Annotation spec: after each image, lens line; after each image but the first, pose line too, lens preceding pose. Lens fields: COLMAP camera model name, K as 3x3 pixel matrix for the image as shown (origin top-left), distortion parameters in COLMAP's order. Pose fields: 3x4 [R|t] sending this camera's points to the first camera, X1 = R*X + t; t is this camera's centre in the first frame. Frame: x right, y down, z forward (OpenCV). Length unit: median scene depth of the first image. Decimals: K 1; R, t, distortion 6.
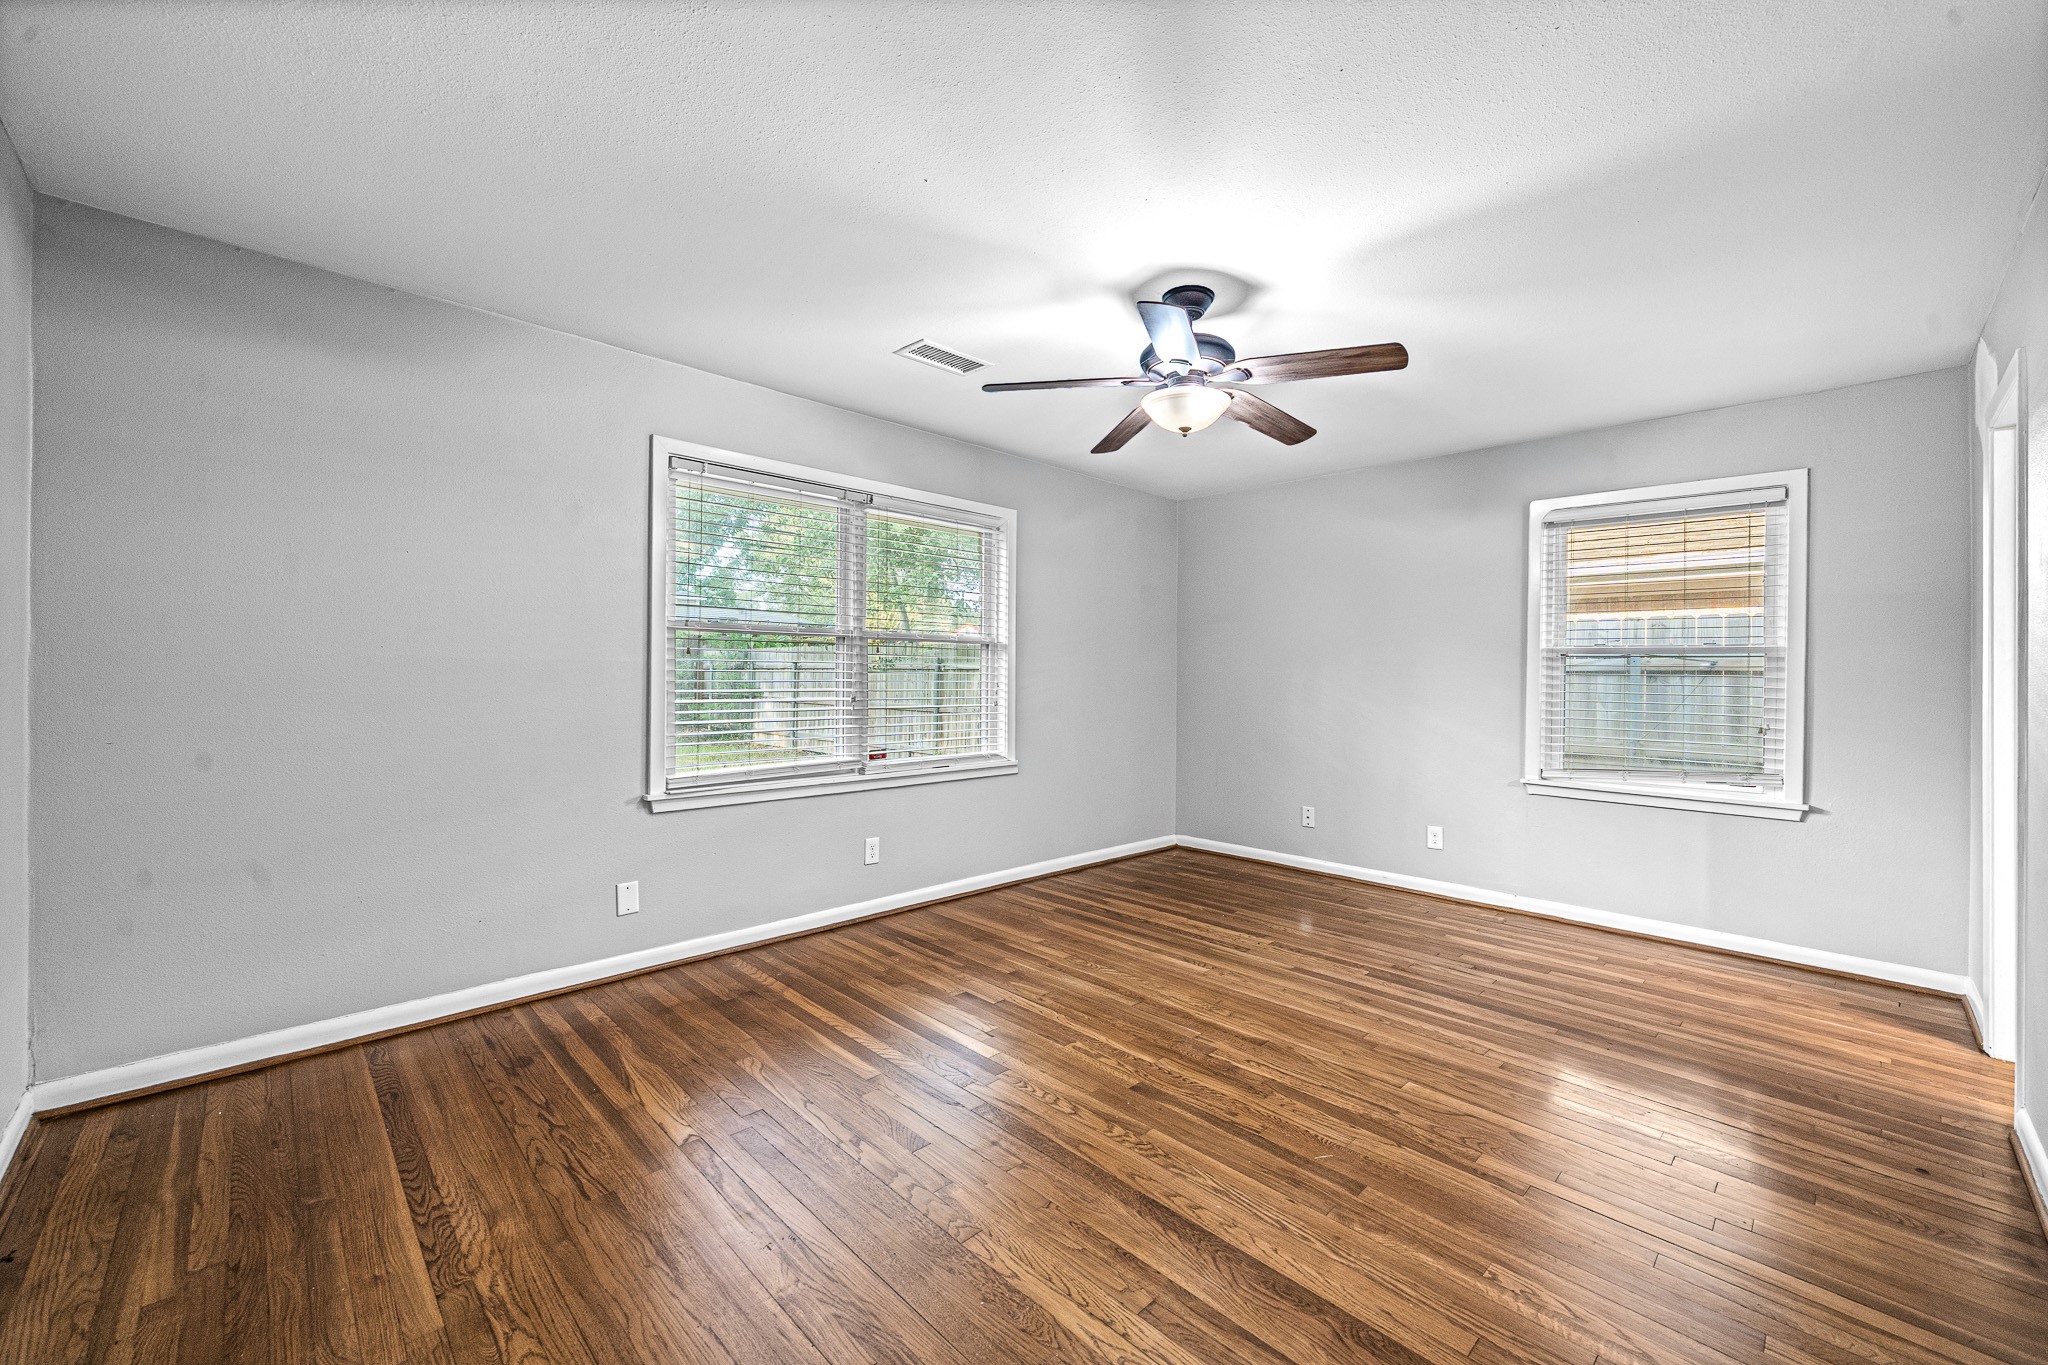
lens RADIAL K [[807.3, 0, 1042.8], [0, 807.3, 673.8], [0, 0, 1]] dist [-0.002322, -0.000013]
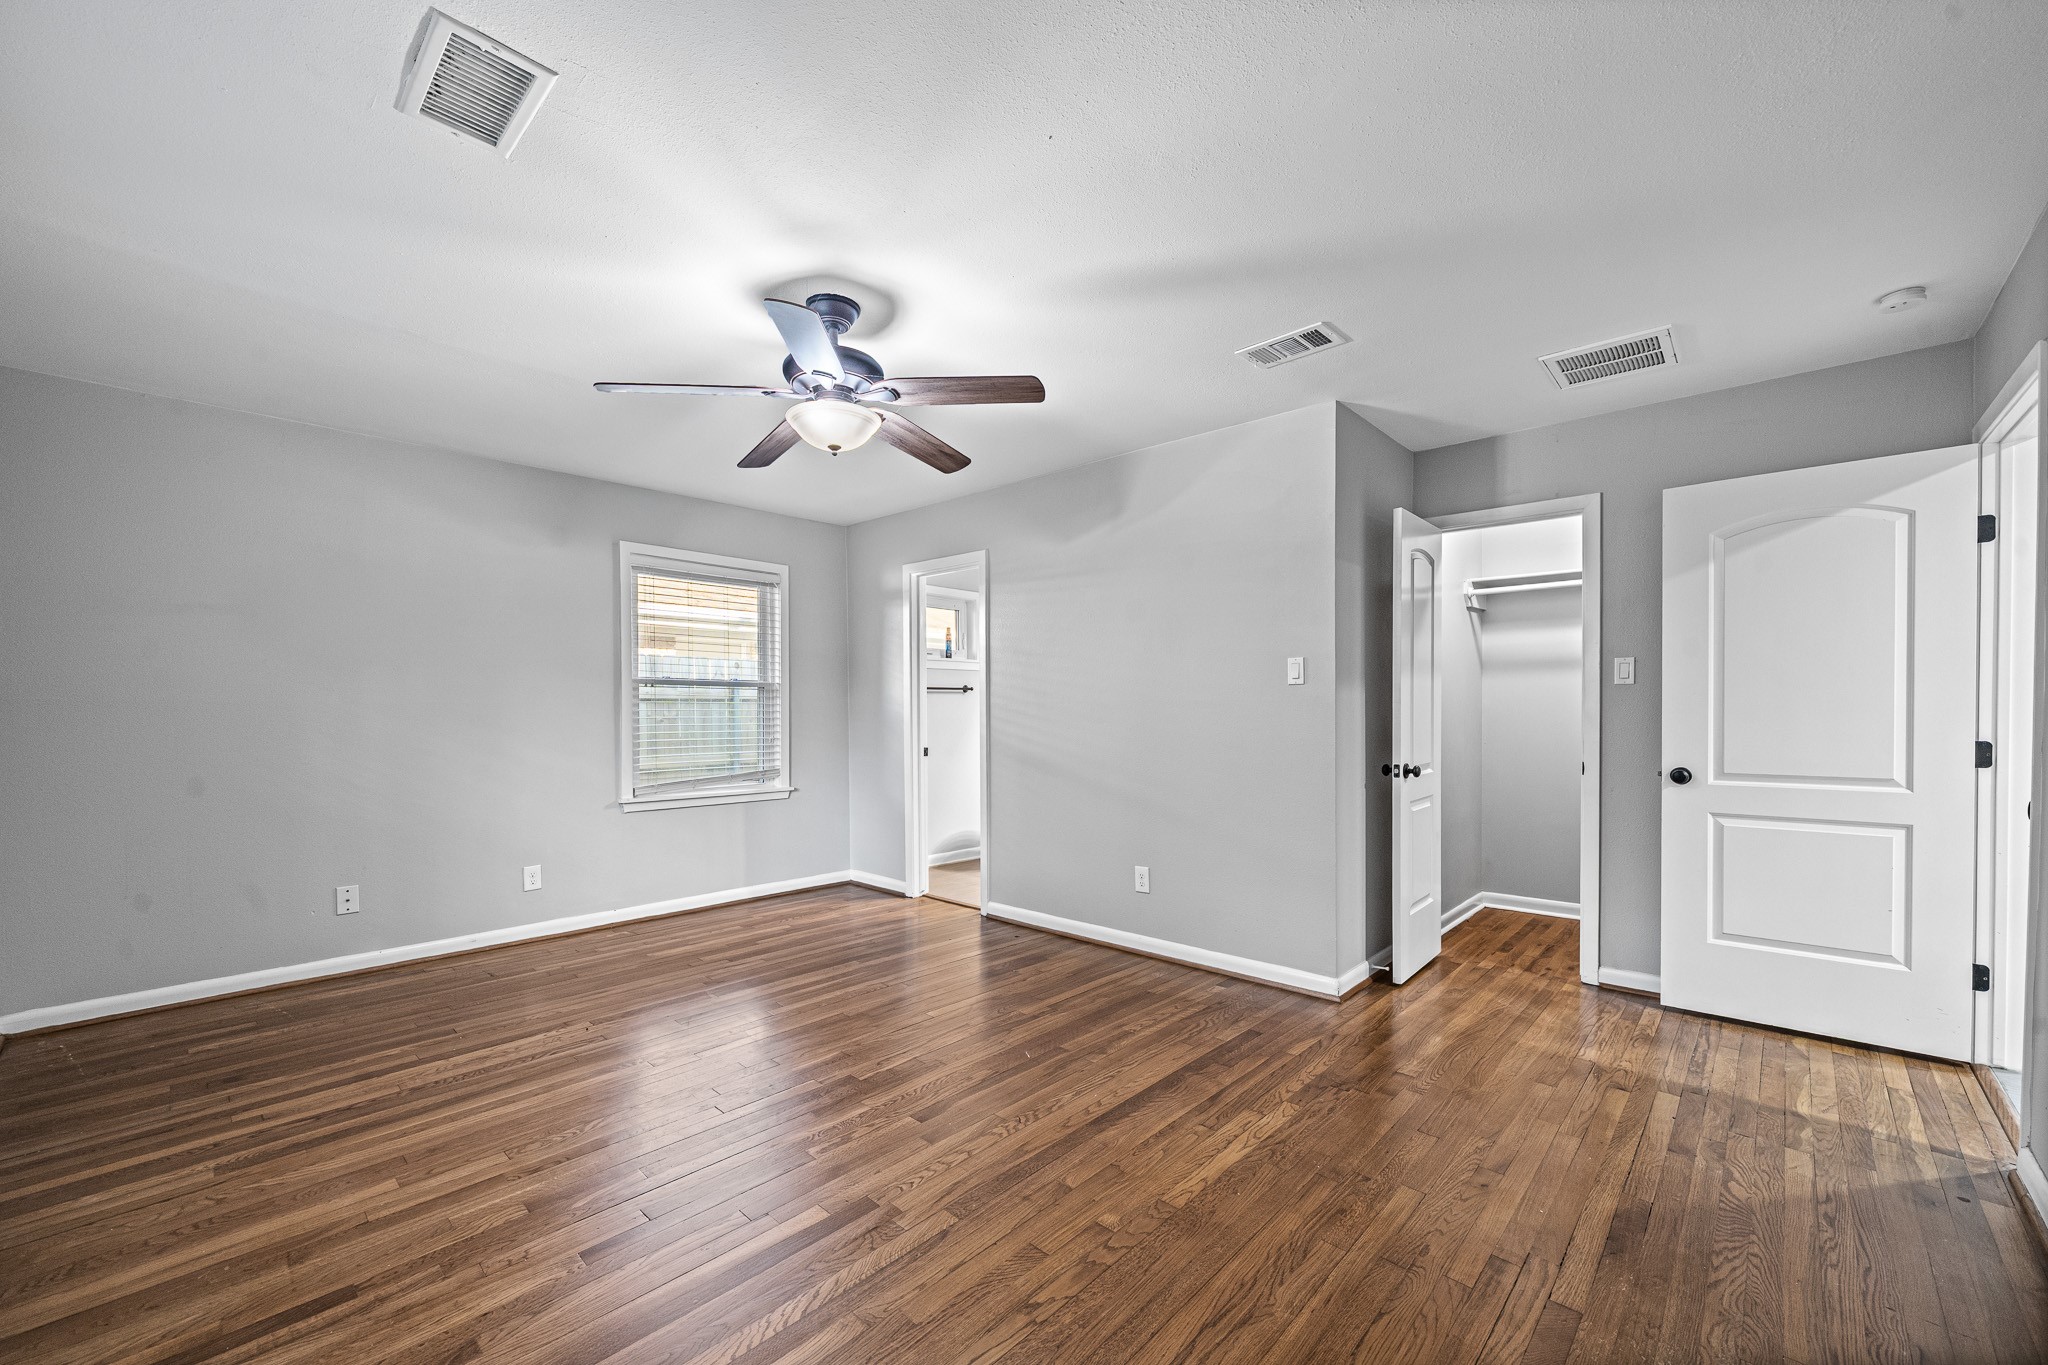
lens RADIAL K [[807.3, 0, 1007.9], [0, 807.3, 717.8], [0, 0, 1]] dist [-0.002322, -0.000013]
pose [[-0.018782, -0.025262, 0.999504, -0.586434], [-0.000965, 0.999681, 0.025248, -0.007895], [-0.999823, -0.000491, -0.018800, 0.607953]]
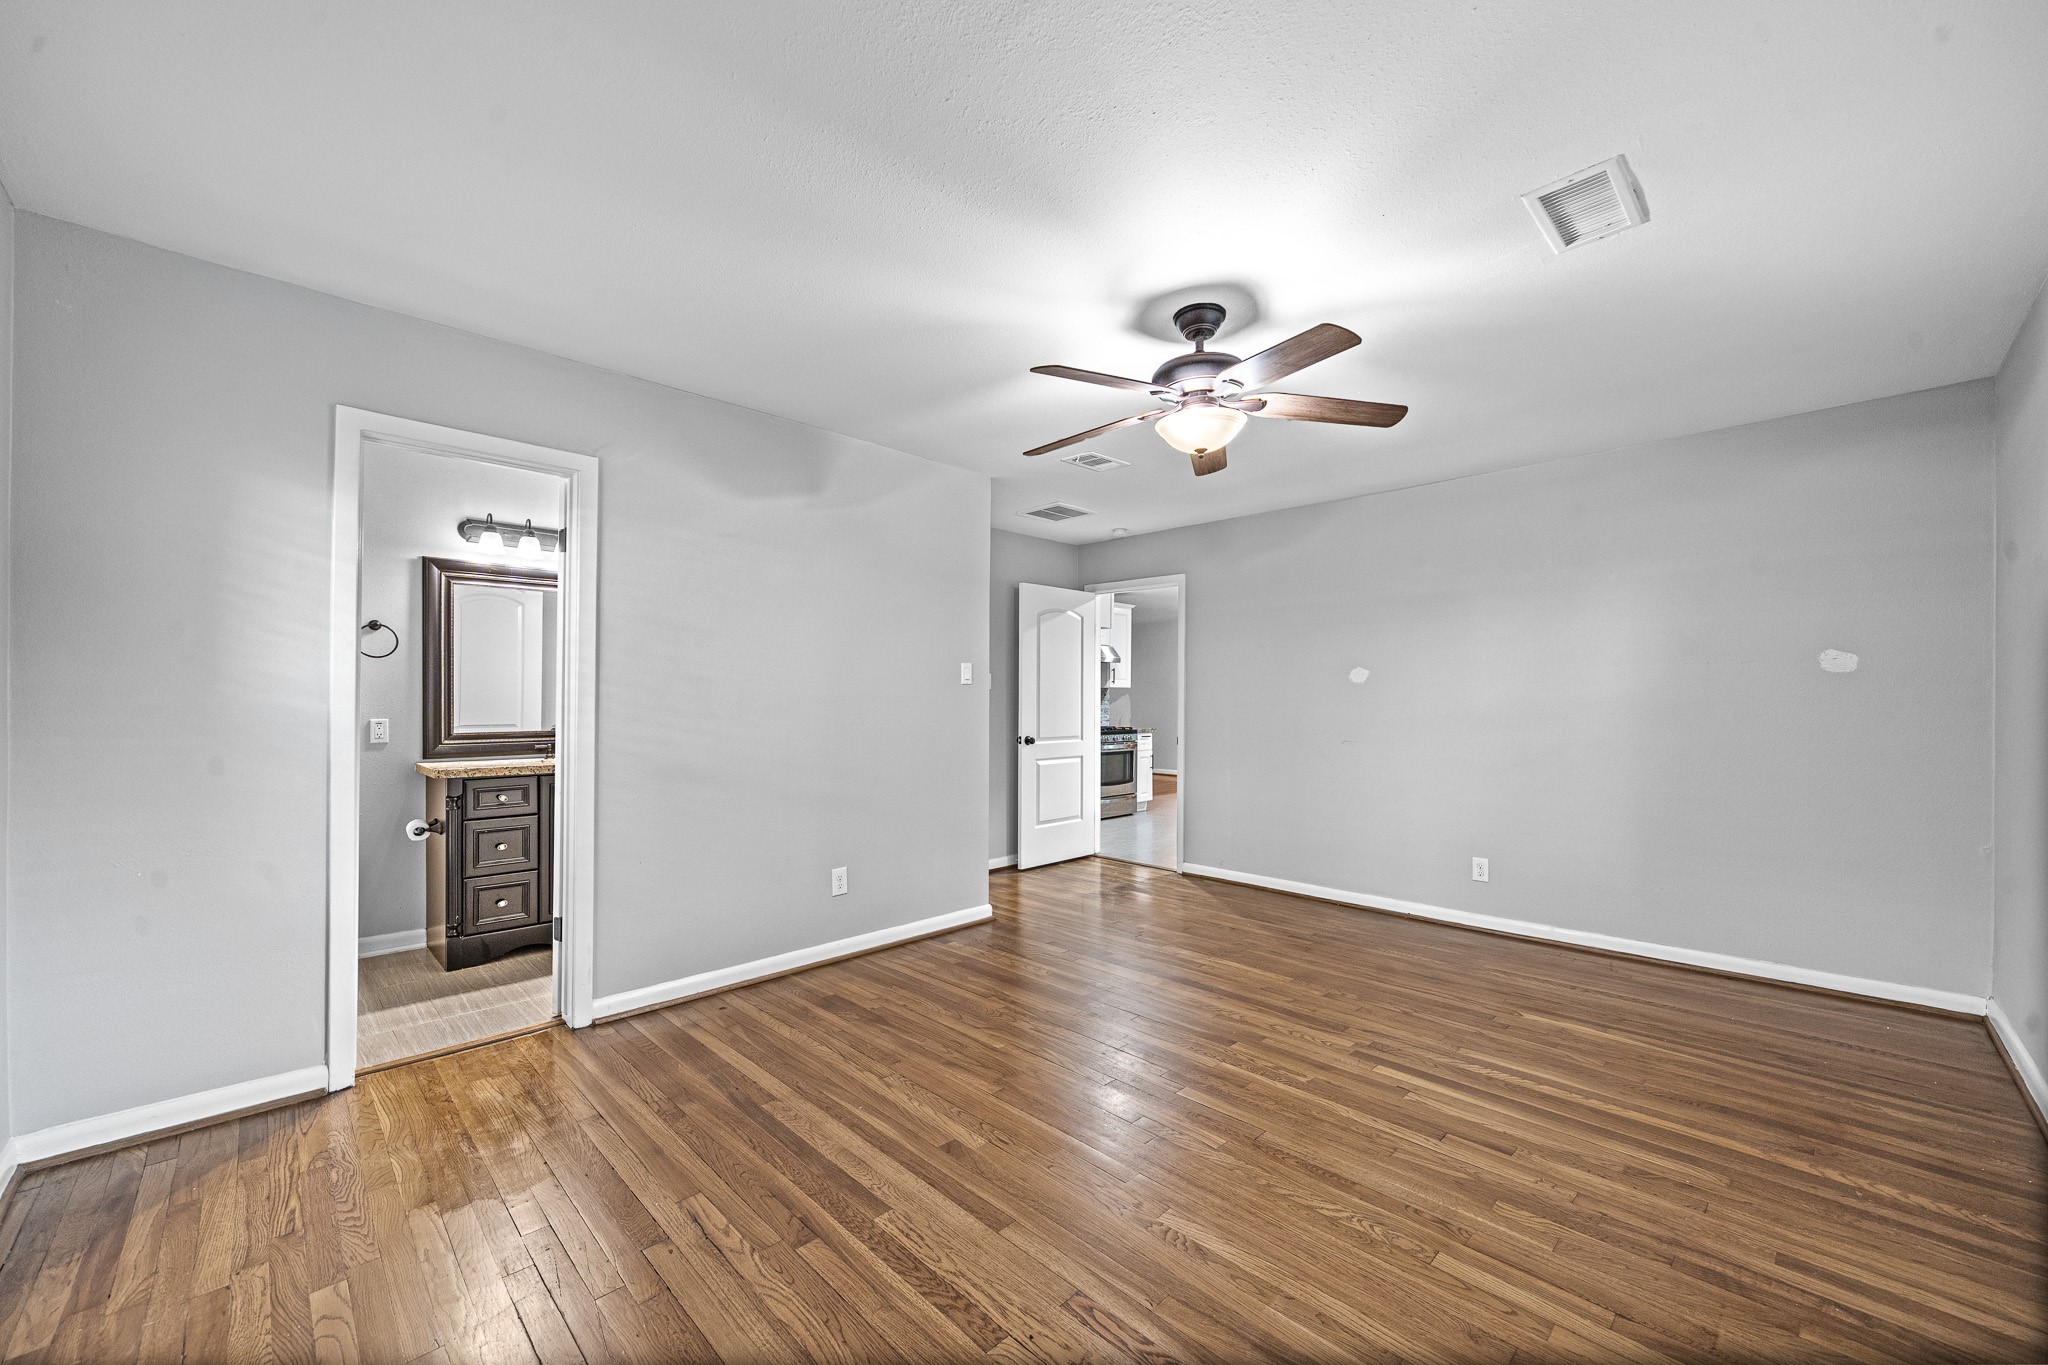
lens RADIAL K [[807.3, 0, 1024.7], [0, 807.3, 702.3], [0, 0, 1]] dist [-0.002322, -0.000013]
pose [[-0.999885, -0.014234, 0.005255, 0.285543], [-0.014258, 0.999888, -0.004599, 0.008210], [-0.005189, -0.004673, -0.999976, 1.479769]]
